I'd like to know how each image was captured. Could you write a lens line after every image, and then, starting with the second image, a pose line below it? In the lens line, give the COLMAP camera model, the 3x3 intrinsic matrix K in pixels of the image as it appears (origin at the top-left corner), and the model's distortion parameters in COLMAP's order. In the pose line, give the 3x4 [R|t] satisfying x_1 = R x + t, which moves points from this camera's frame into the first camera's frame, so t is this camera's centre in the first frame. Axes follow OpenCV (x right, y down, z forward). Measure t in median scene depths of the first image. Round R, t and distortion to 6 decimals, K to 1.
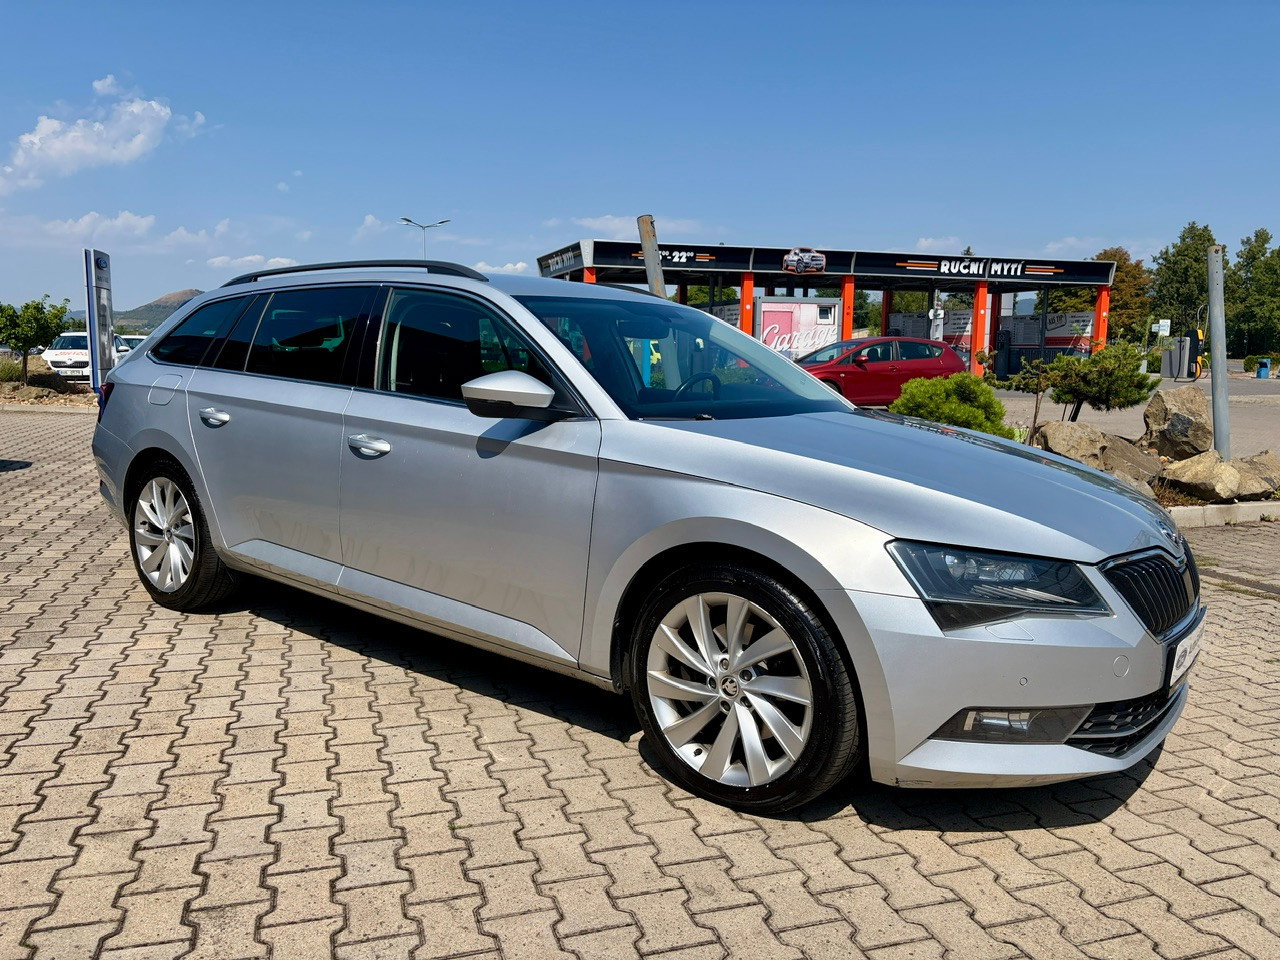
lens RADIAL K [[979.4, 0, 638.1], [0, 979.4, 482.7], [0, 0, 1]] dist [0.029347, -0.022316]
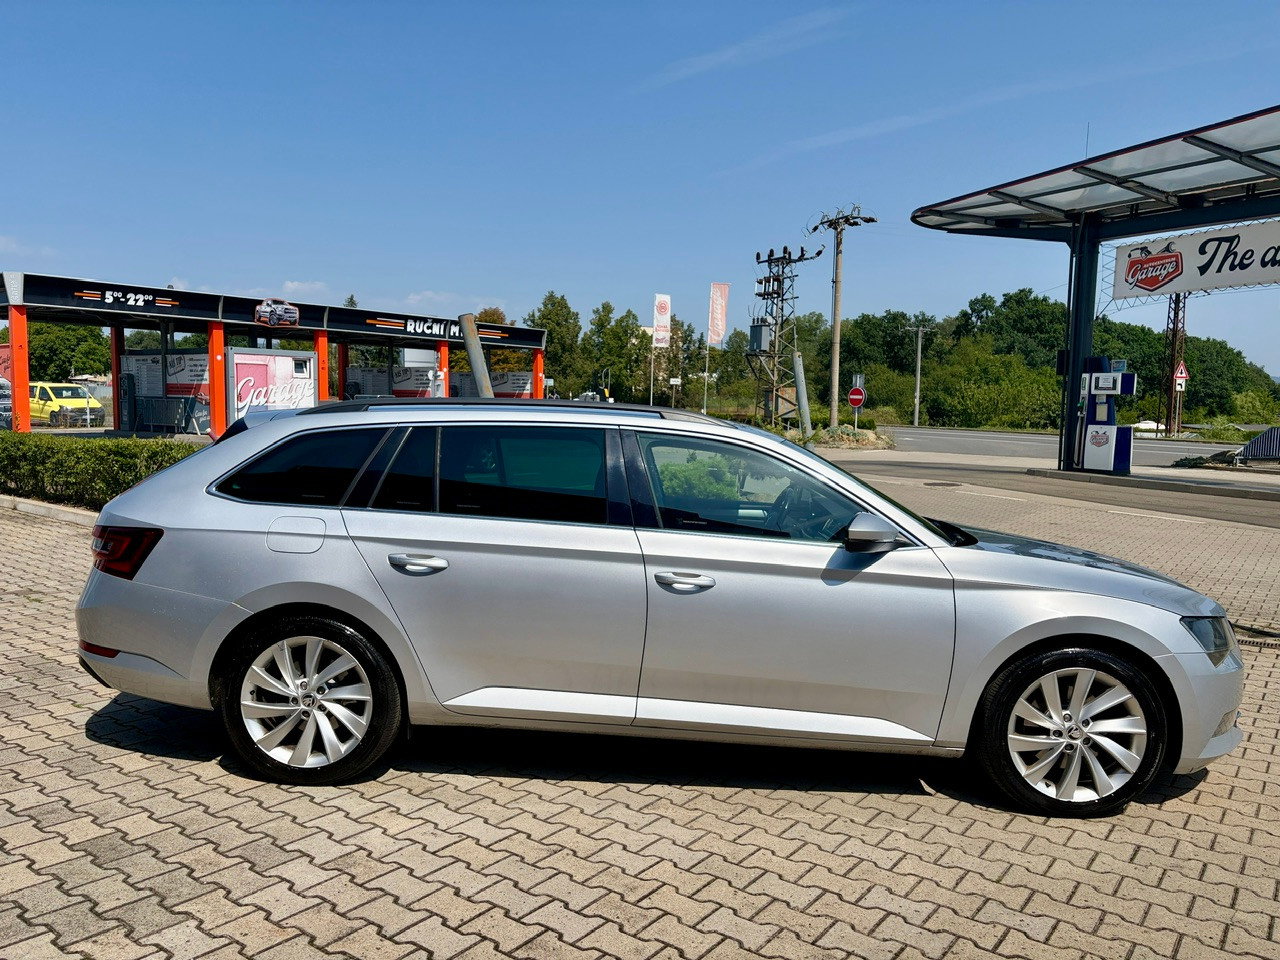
lens RADIAL K [[979.4, 0, 641.4], [0, 979.4, 480.2], [0, 0, 1]] dist [0.029347, -0.022316]
pose [[0.806403, -0.041122, 0.589935, -0.118820], [0.066943, 0.997515, -0.021975, -0.016276], [-0.587565, 0.057213, 0.807152, 0.017822]]
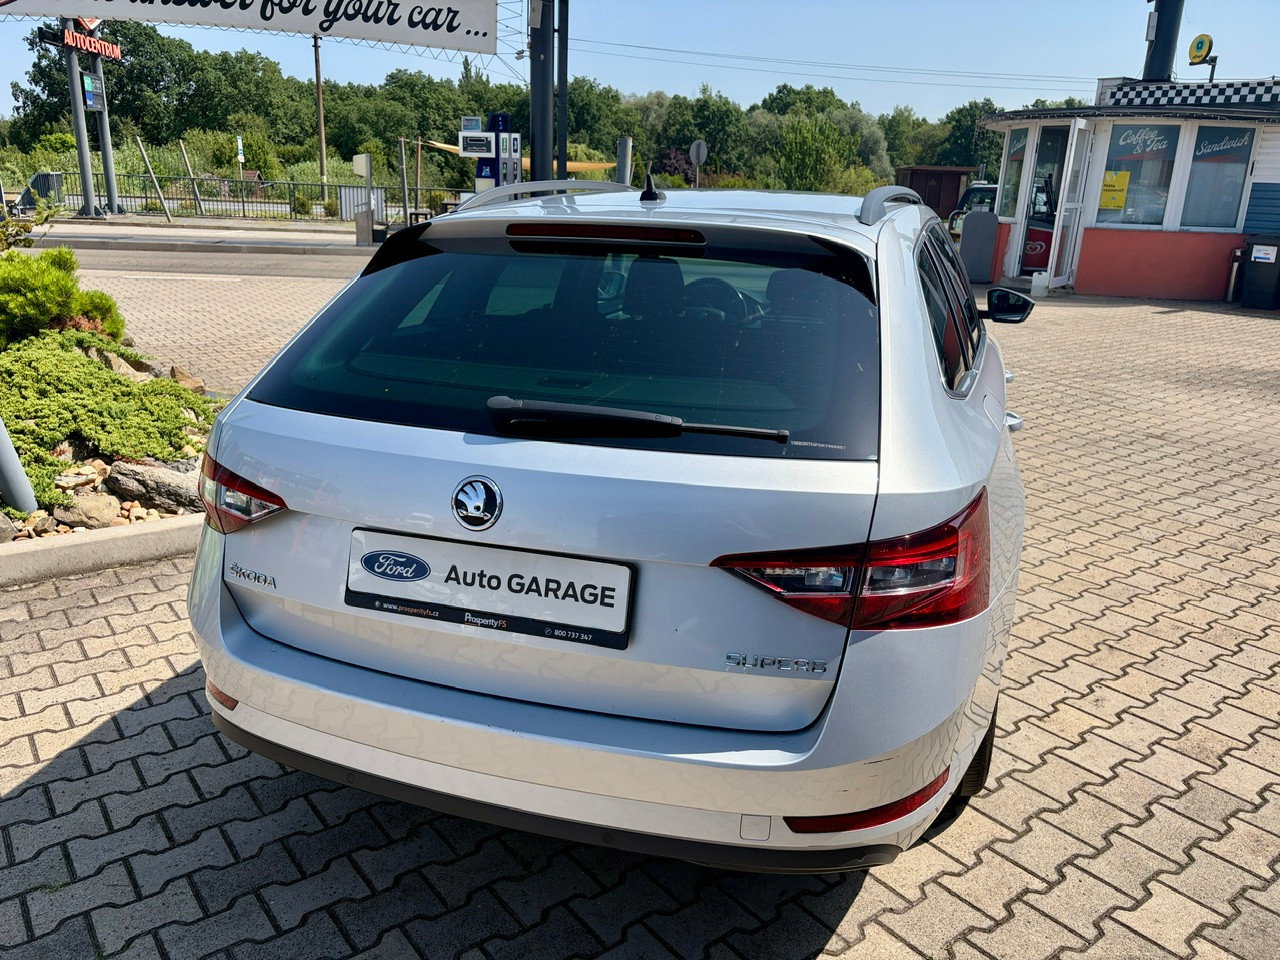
lens RADIAL K [[979.4, 0, 640.2], [0, 979.4, 483.6], [0, 0, 1]] dist [0.029347, -0.022316]
pose [[-0.328666, -0.296453, 0.896713, -0.142957], [0.093363, 0.934610, 0.343201, -0.041007], [-0.939820, 0.196519, -0.279497, 0.207476]]
